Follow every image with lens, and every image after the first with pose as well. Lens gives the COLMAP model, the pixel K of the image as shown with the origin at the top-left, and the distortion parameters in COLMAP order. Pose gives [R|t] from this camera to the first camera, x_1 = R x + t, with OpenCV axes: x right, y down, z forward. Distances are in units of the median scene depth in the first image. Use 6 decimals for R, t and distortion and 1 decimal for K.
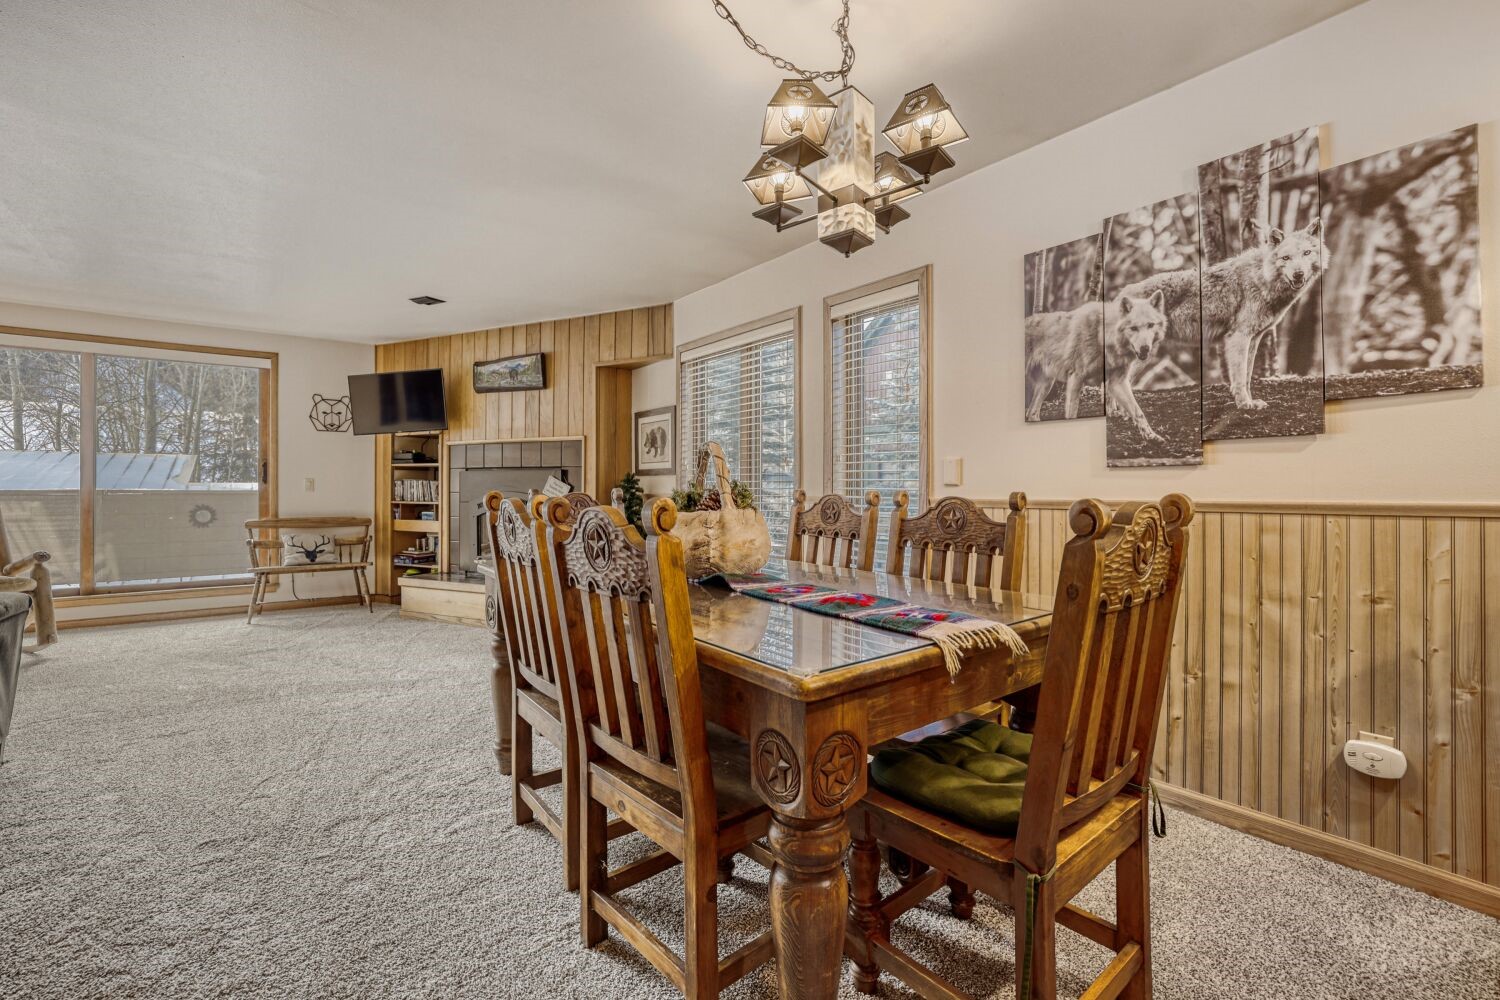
lens RADIAL K [[653.5, 0, 747.9], [0, 653.5, 491.5], [0, 0, 1]] dist [-0.004844, 0.001496]
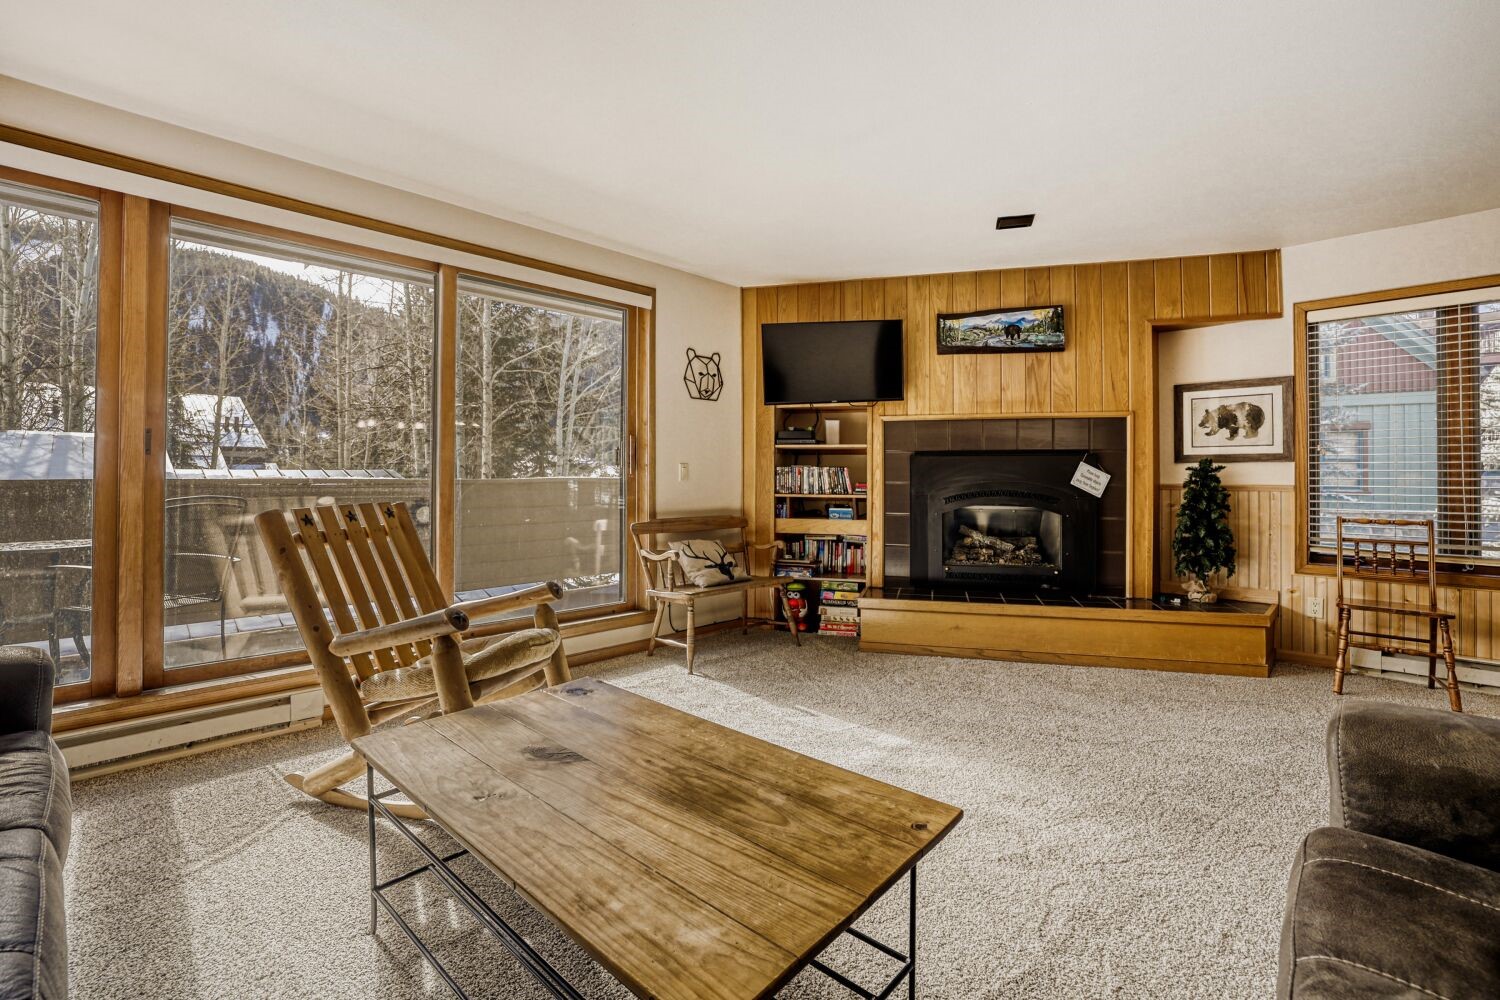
lens RADIAL K [[653.5, 0, 803.9], [0, 653.5, 472.6], [0, 0, 1]] dist [-0.004844, 0.001496]
pose [[0.980576, 0.002679, 0.196123, -0.757436], [-0.001621, 0.999983, -0.005555, -0.006590], [-0.196135, 0.005130, 0.980564, 0.287442]]
